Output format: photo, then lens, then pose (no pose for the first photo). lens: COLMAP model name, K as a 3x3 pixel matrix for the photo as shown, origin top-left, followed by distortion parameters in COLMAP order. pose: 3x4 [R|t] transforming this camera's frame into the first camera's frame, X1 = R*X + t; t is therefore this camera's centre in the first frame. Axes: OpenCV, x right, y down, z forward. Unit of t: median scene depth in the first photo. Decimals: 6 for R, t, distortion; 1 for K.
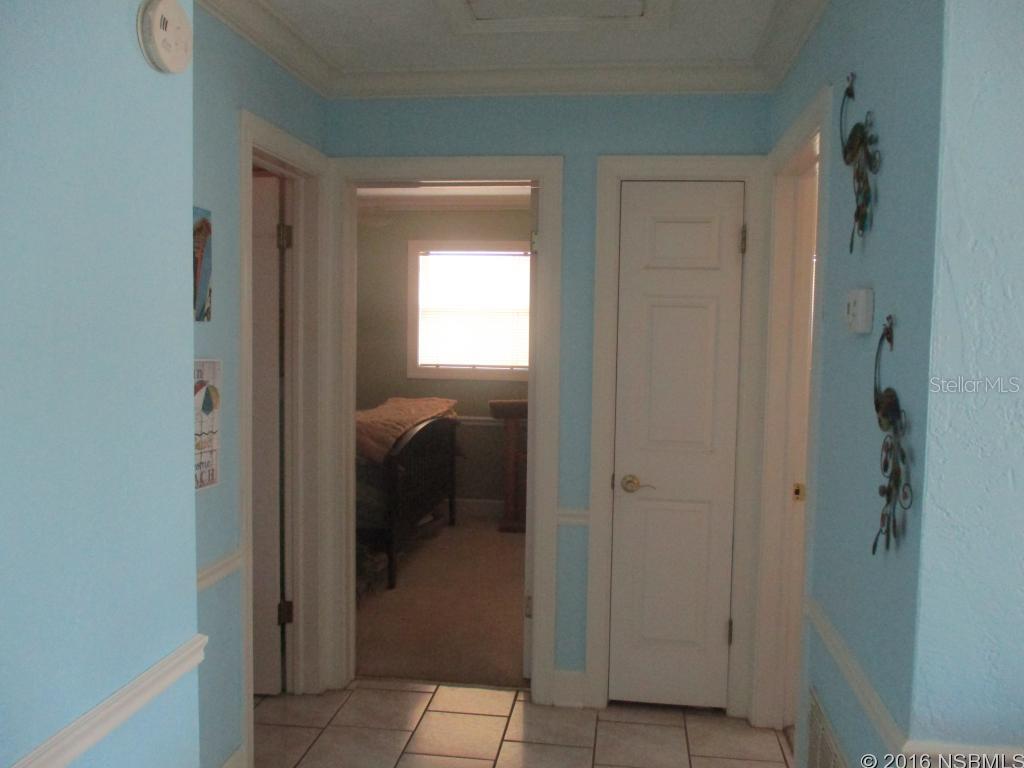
lens RADIAL K [[848.6, 0, 513.4], [0, 848.6, 376.6], [0, 0, 1]] dist [-0.045118, 0.024355]
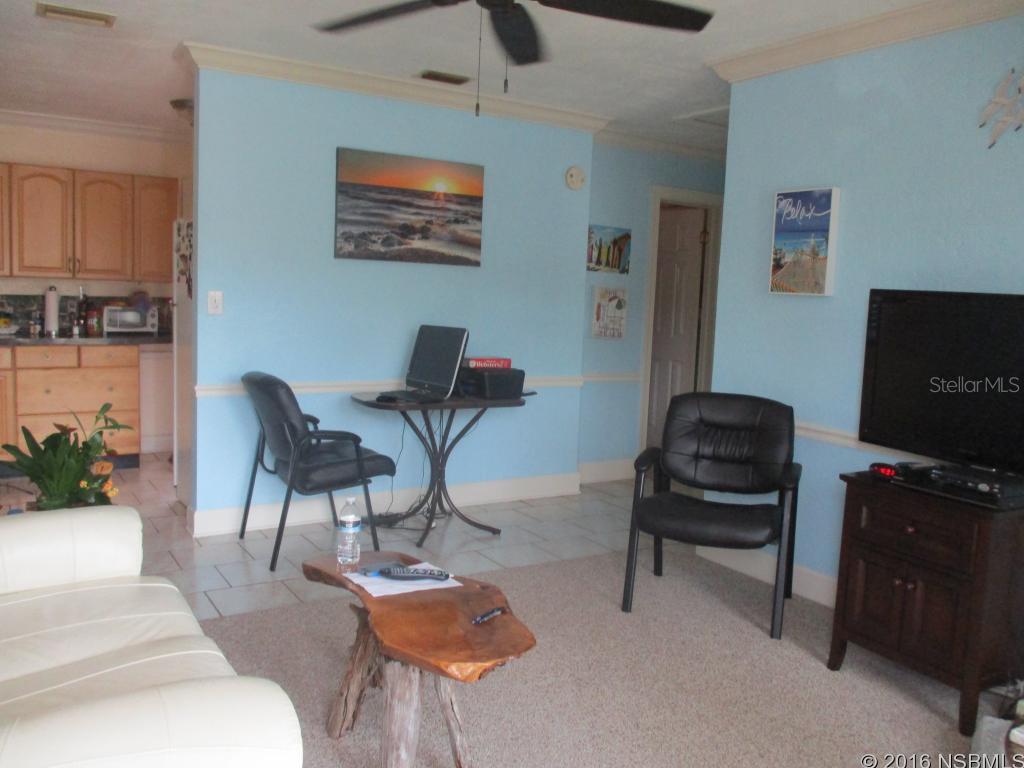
lens RADIAL K [[848.6, 0, 516.6], [0, 848.6, 363.8], [0, 0, 1]] dist [-0.045118, 0.024355]
pose [[0.645332, 0.070906, -0.760605, 1.357821], [-0.083414, 0.996270, 0.022103, 0.171111], [0.759335, 0.049181, 0.648839, -0.859414]]
